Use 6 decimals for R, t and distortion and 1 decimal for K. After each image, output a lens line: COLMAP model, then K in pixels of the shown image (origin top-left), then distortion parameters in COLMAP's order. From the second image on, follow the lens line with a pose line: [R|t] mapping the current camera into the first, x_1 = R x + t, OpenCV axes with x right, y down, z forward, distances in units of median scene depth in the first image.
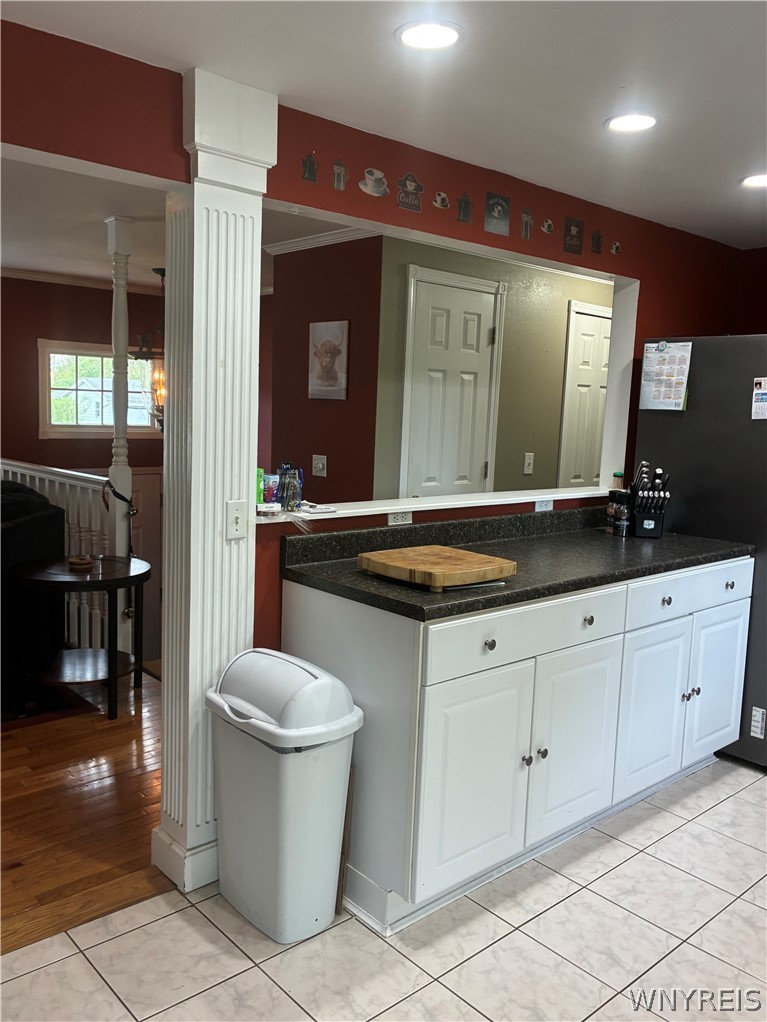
lens RADIAL K [[828.5, 0, 363.1], [0, 828.5, 510.7], [0, 0, 1]] dist [0.006194, -0.005011]
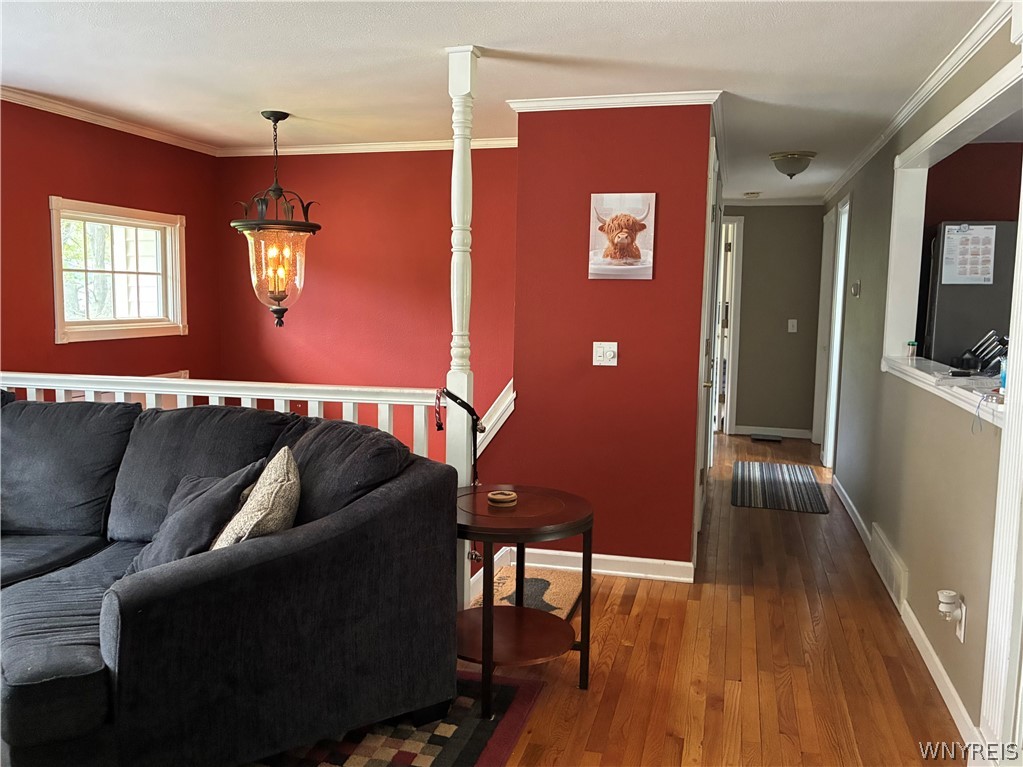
lens RADIAL K [[830.6, 0, 511.5], [0, 830.6, 383.5], [0, 0, 1]] dist [0.045567, -0.052480]
pose [[0.827860, -0.078946, 0.555352, -0.852588], [0.085220, 0.996255, 0.014586, -0.059200], [-0.554424, 0.035253, 0.831487, 0.417327]]
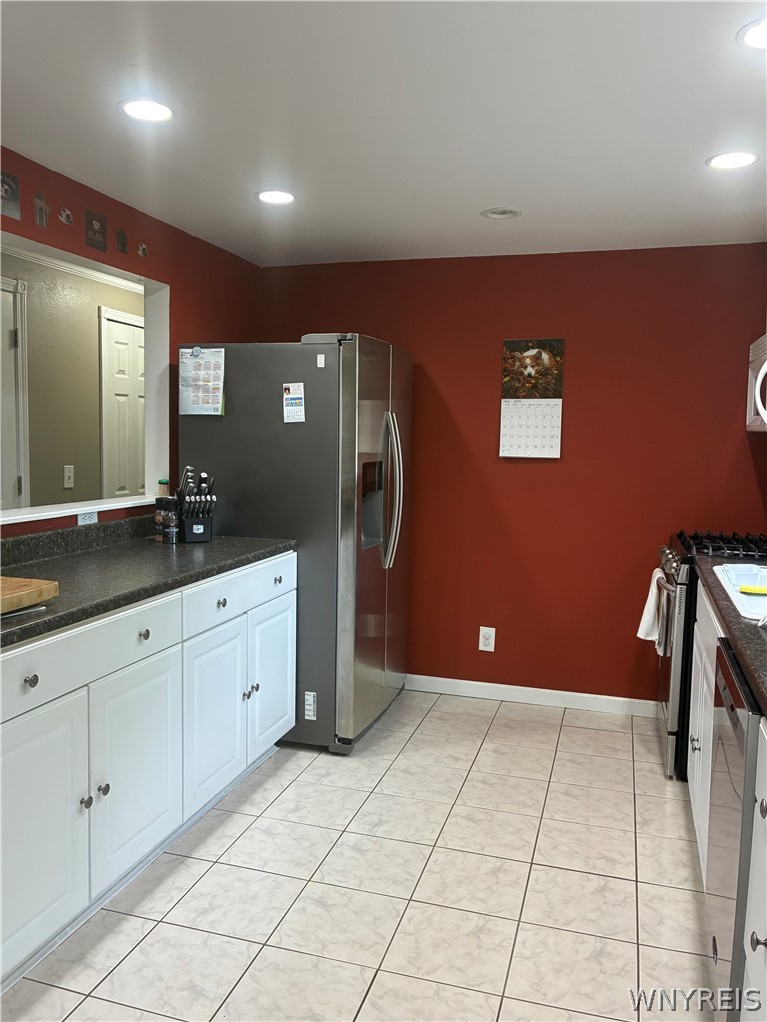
lens RADIAL K [[813.7, 0, 383.5], [0, 813.7, 511.0], [0, 0, 1]] dist [0.047437, -0.044233]
pose [[0.845053, -0.067667, 0.530384, 0.013913], [0.074679, 0.997174, 0.008236, 0.003523], [-0.529442, 0.032649, 0.847718, 0.048071]]
